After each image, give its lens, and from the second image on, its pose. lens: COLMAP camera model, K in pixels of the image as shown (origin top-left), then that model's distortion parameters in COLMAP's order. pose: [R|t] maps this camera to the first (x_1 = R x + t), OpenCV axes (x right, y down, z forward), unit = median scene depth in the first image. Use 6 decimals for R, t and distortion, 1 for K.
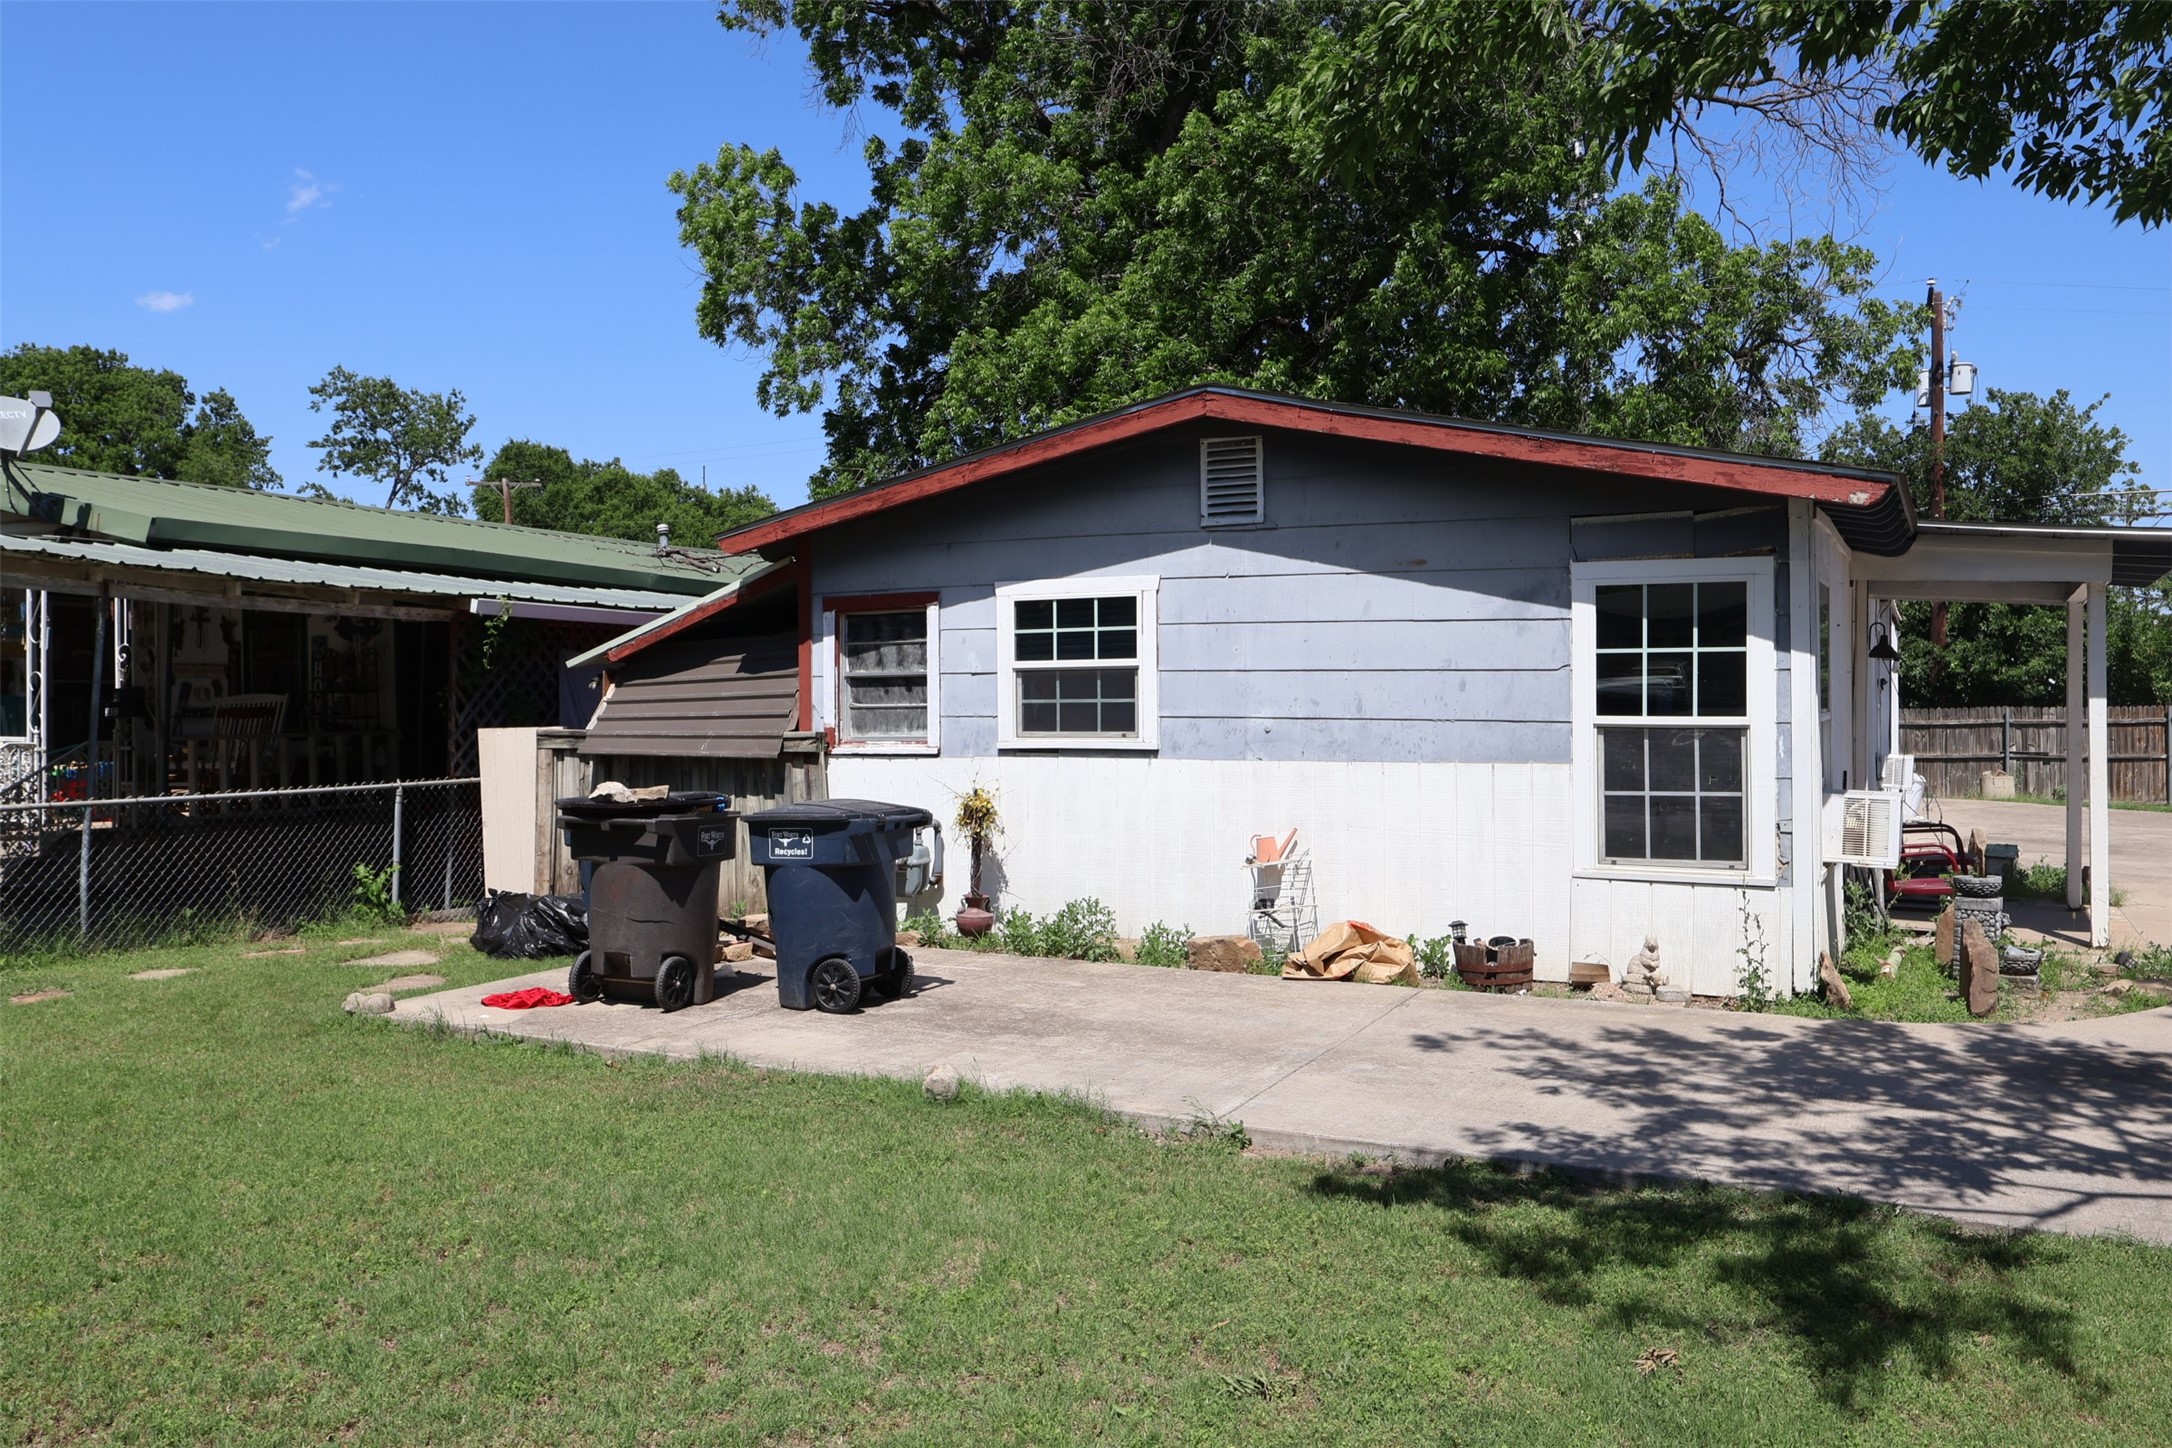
lens RADIAL K [[1834.7, 0, 1086.0], [0, 1834.7, 724.0], [0, 0, 1]] dist [0.001597, 0.008154]
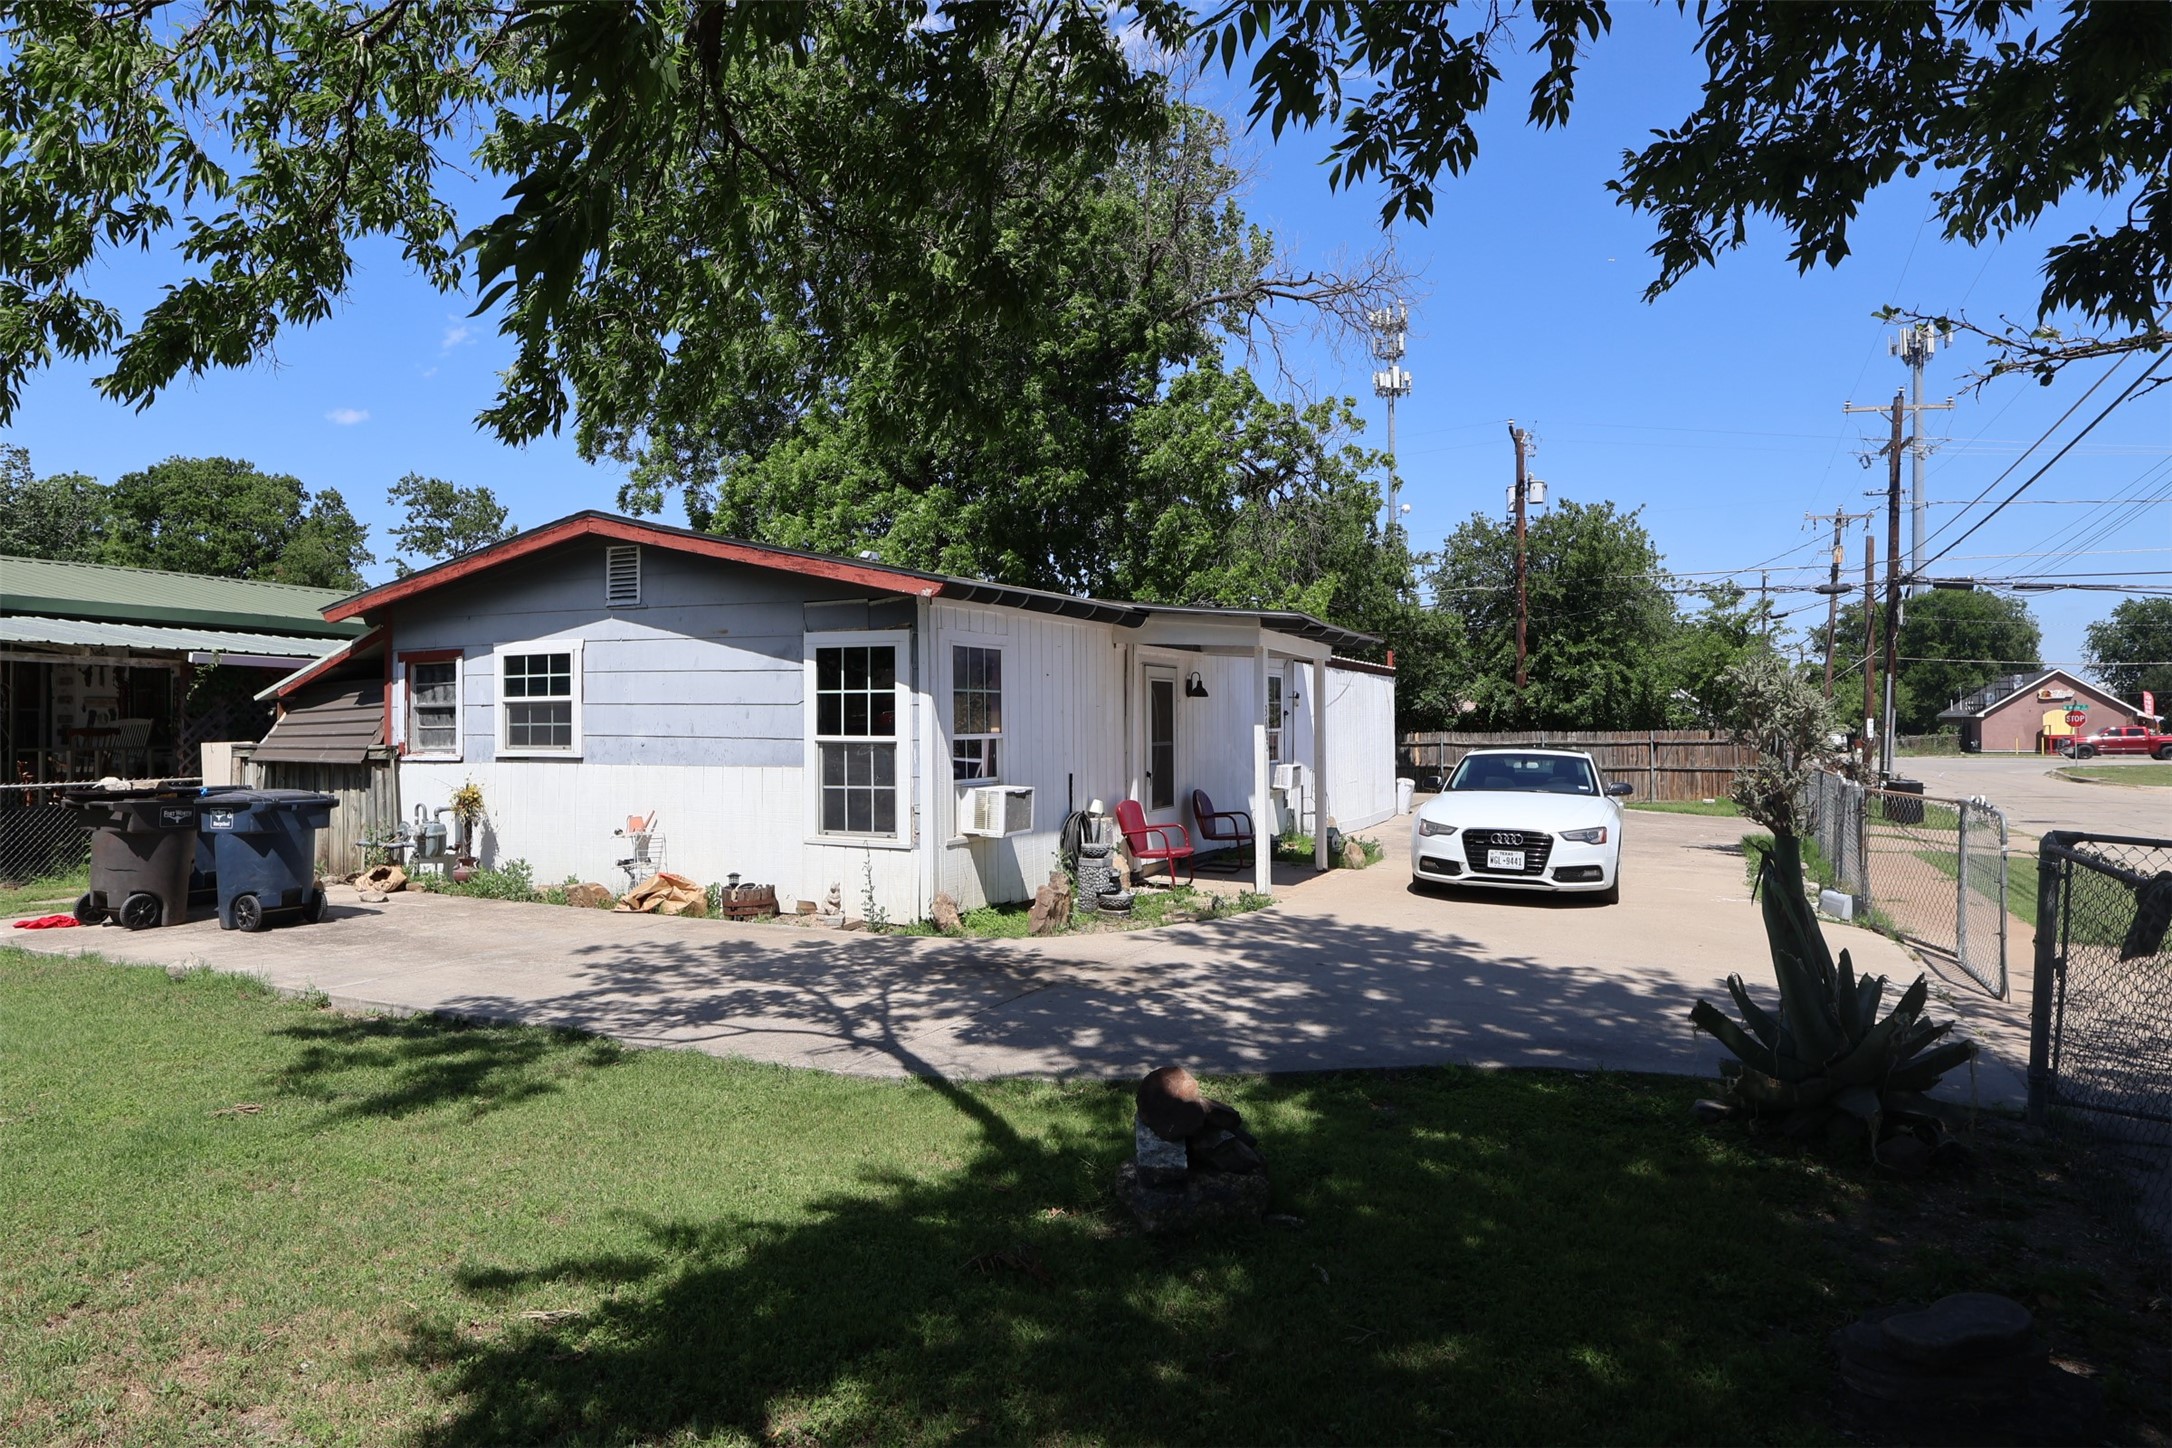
lens RADIAL K [[1401.9, 0, 1086.0], [0, 1401.9, 724.0], [0, 0, 1]] dist [0.005703, 0.000832]
pose [[0.999903, 0.002913, 0.013639, 0.422308], [-0.002716, 0.999892, -0.014413, 0.002103], [-0.013679, 0.014375, 0.999803, -0.126623]]
